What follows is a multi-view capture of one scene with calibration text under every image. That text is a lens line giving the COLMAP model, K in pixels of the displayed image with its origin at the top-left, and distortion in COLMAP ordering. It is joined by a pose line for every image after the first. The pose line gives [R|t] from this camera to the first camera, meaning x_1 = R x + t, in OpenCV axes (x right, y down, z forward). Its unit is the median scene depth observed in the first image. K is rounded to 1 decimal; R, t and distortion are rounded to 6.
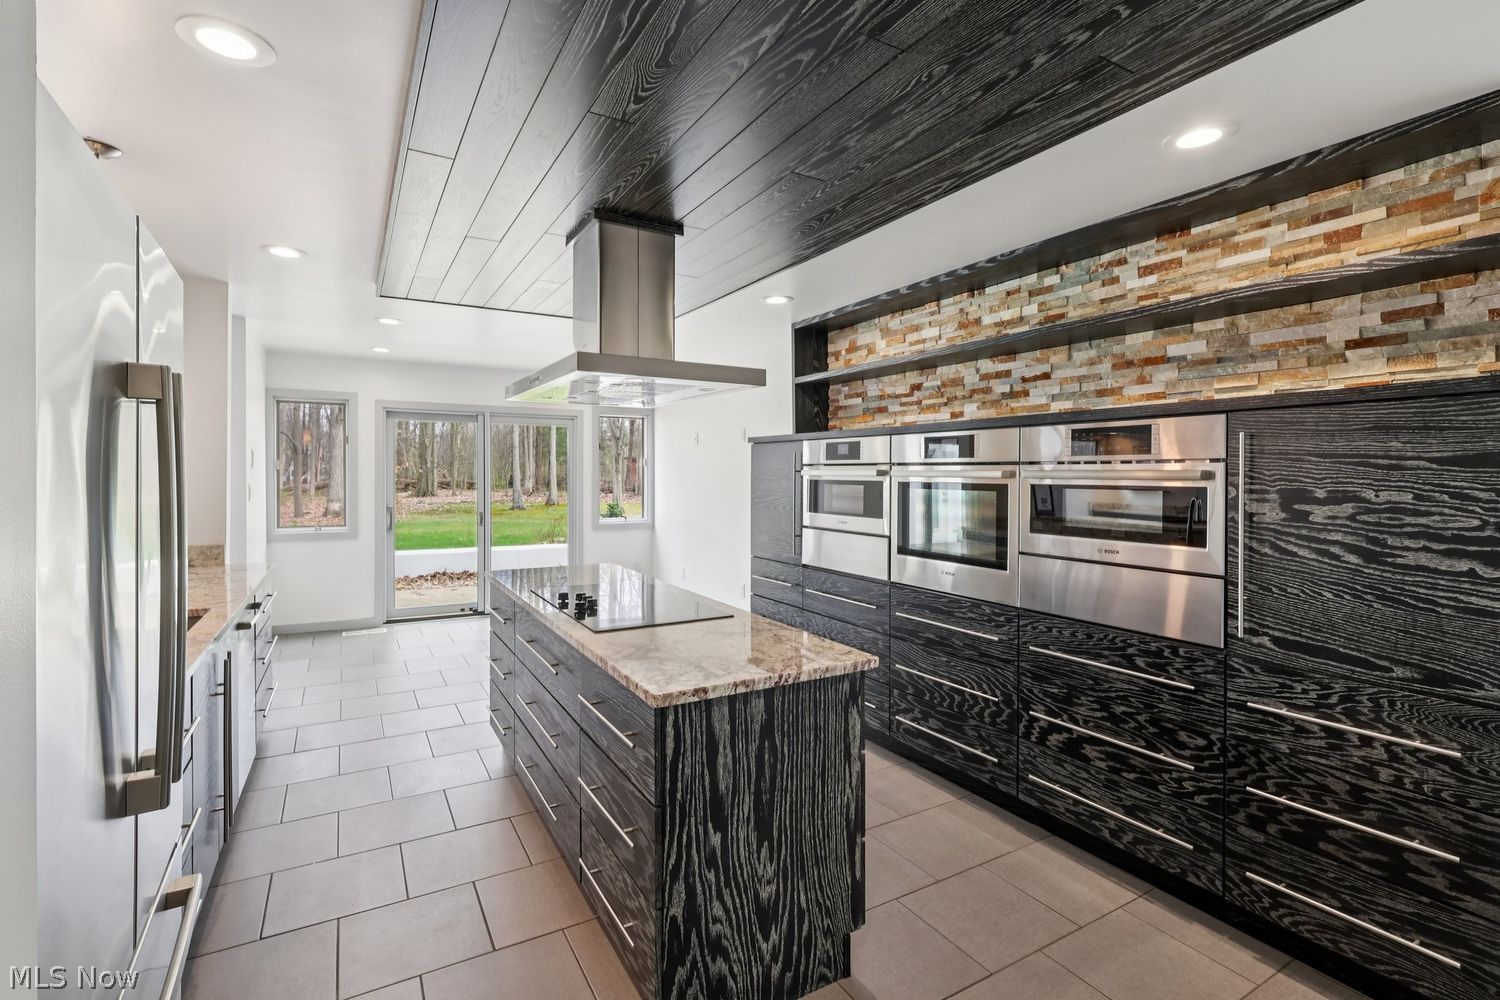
lens RADIAL K [[699.4, 0, 749.2], [0, 699.4, 483.6], [0, 0, 1]] dist [-0.002227, 0.001358]
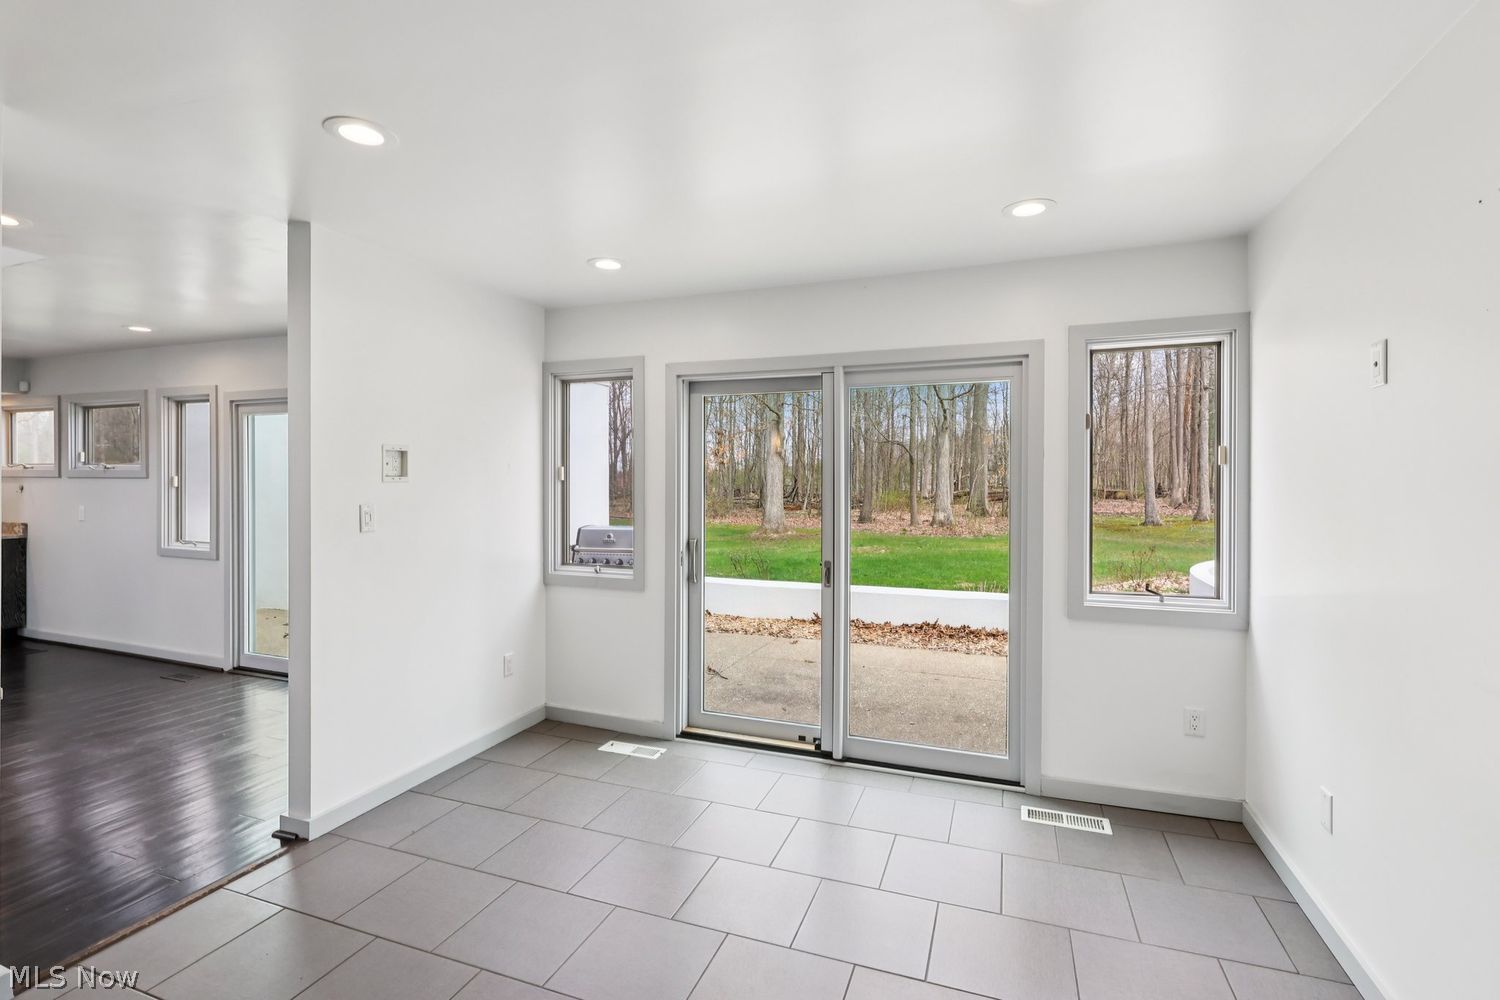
lens RADIAL K [[699.4, 0, 749.2], [0, 699.4, 483.6], [0, 0, 1]] dist [-0.002227, 0.001358]
pose [[0.635892, -0.005861, -0.771756, -0.021520], [-0.002573, 0.999950, -0.009714, -0.010223], [0.771774, 0.008163, 0.635845, 0.652511]]
